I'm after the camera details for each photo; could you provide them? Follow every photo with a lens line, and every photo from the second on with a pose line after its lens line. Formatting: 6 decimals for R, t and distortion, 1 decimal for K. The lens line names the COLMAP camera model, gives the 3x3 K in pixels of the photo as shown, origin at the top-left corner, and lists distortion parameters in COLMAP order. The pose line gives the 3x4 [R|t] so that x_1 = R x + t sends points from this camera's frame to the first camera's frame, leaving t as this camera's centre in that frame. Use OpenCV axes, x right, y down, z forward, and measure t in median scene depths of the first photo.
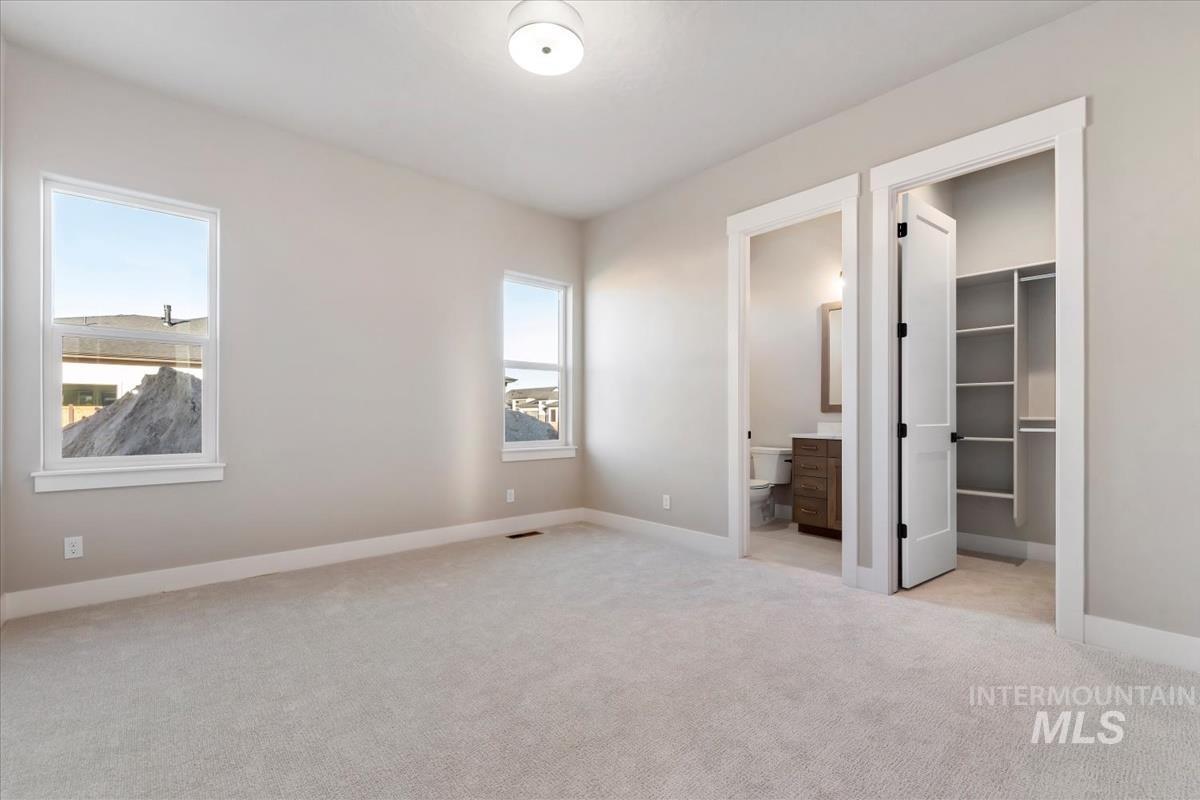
lens RADIAL K [[524.1, 0, 602.6], [0, 524.1, 412.3], [0, 0, 1]] dist [-0.000048, -0.000081]
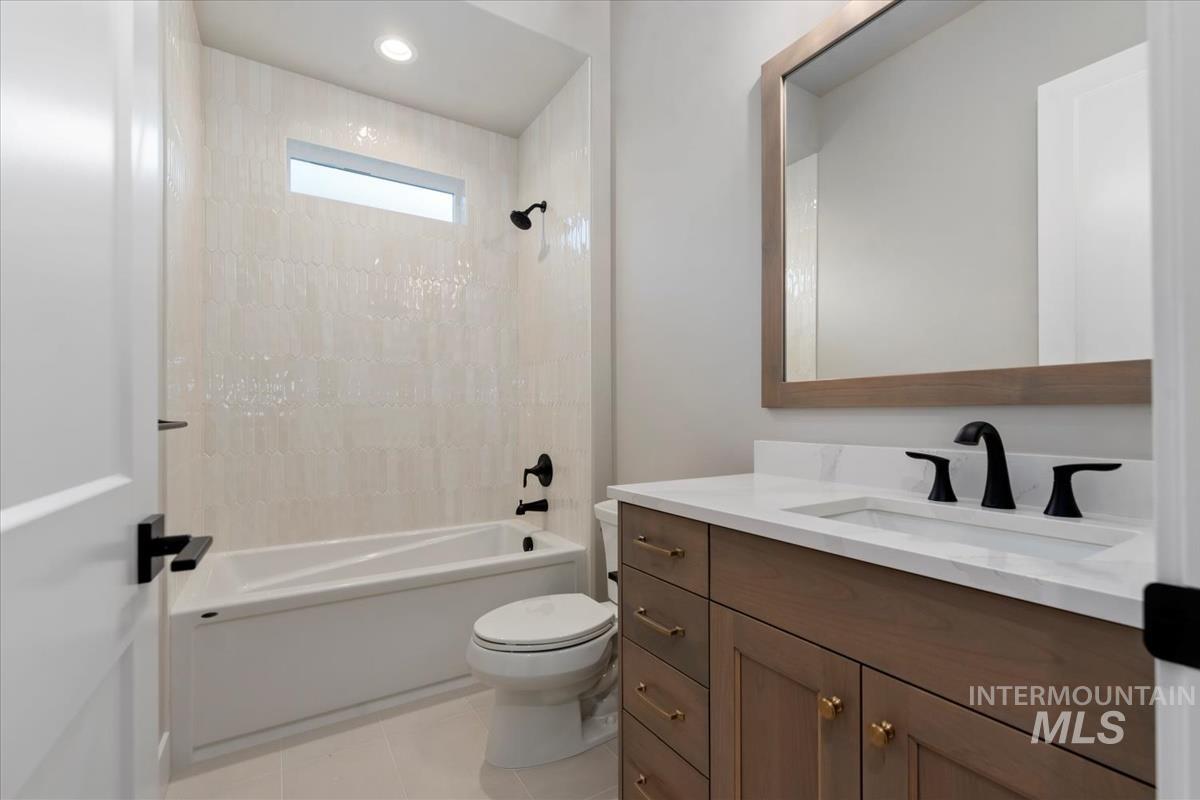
lens RADIAL K [[519.2, 0, 610.4], [0, 519.2, 416.4], [0, 0, 1]] dist [-0.030535, -0.000060]
pose [[0.992627, -0.001057, -0.121207, 0.368447], [0.001827, 0.999979, 0.006244, 0.003867], [0.121198, -0.006419, 0.992608, 0.694073]]
